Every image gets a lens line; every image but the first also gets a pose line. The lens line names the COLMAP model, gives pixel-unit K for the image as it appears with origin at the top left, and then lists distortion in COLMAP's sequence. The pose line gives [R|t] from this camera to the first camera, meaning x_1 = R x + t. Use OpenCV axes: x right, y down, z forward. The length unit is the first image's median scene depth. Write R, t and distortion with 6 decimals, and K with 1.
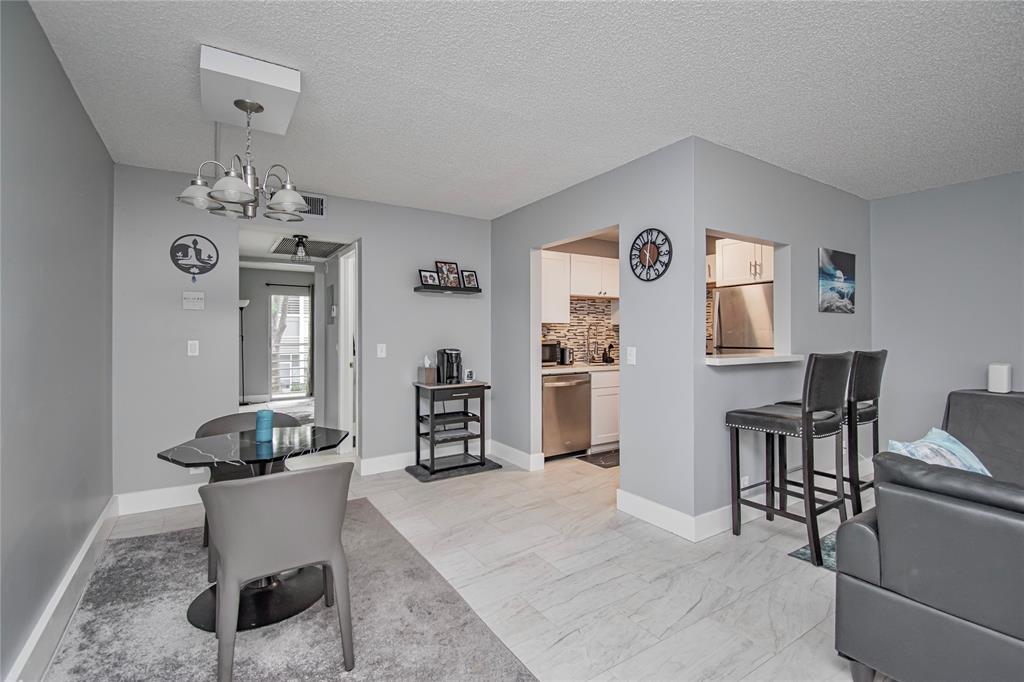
lens RADIAL K [[467.2, 0, 512.0], [0, 467.2, 341.0], [0, 0, 1]] dist [0.002473, -0.014748]
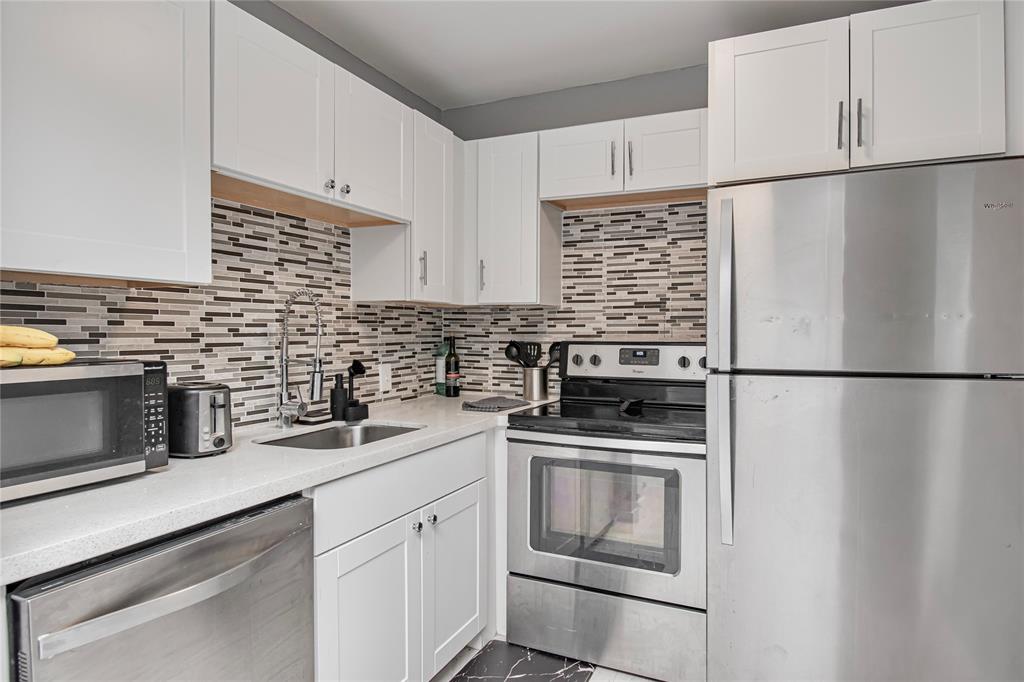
lens RADIAL K [[602.5, 0, 512.0], [0, 602.5, 341.0], [0, 0, 1]] dist [0.000116, -0.001168]
pose [[0.840686, -0.009091, 0.541446, 0.078515], [0.008726, 0.999957, 0.003241, -0.007604], [-0.541452, 0.002000, 0.840729, 0.602802]]
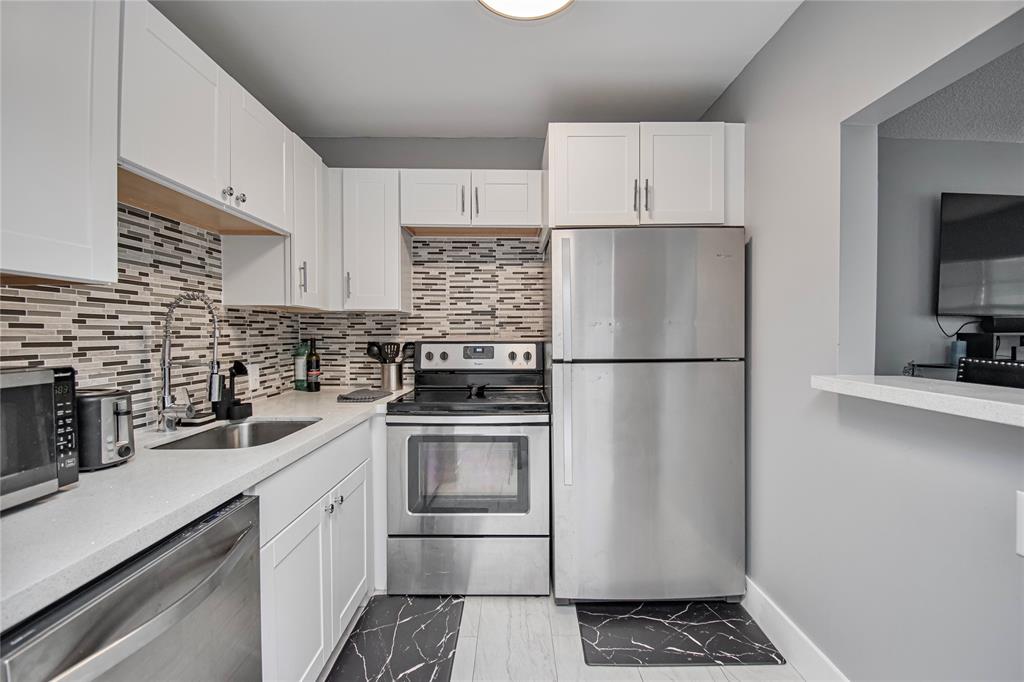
lens RADIAL K [[467.2, 0, 512.0], [0, 467.2, 341.0], [0, 0, 1]] dist [0.002473, -0.014748]
pose [[0.529518, -0.015506, 0.848157, 0.030966], [0.016443, 0.999833, 0.008014, -0.008093], [-0.848140, 0.009703, 0.529684, 0.662235]]
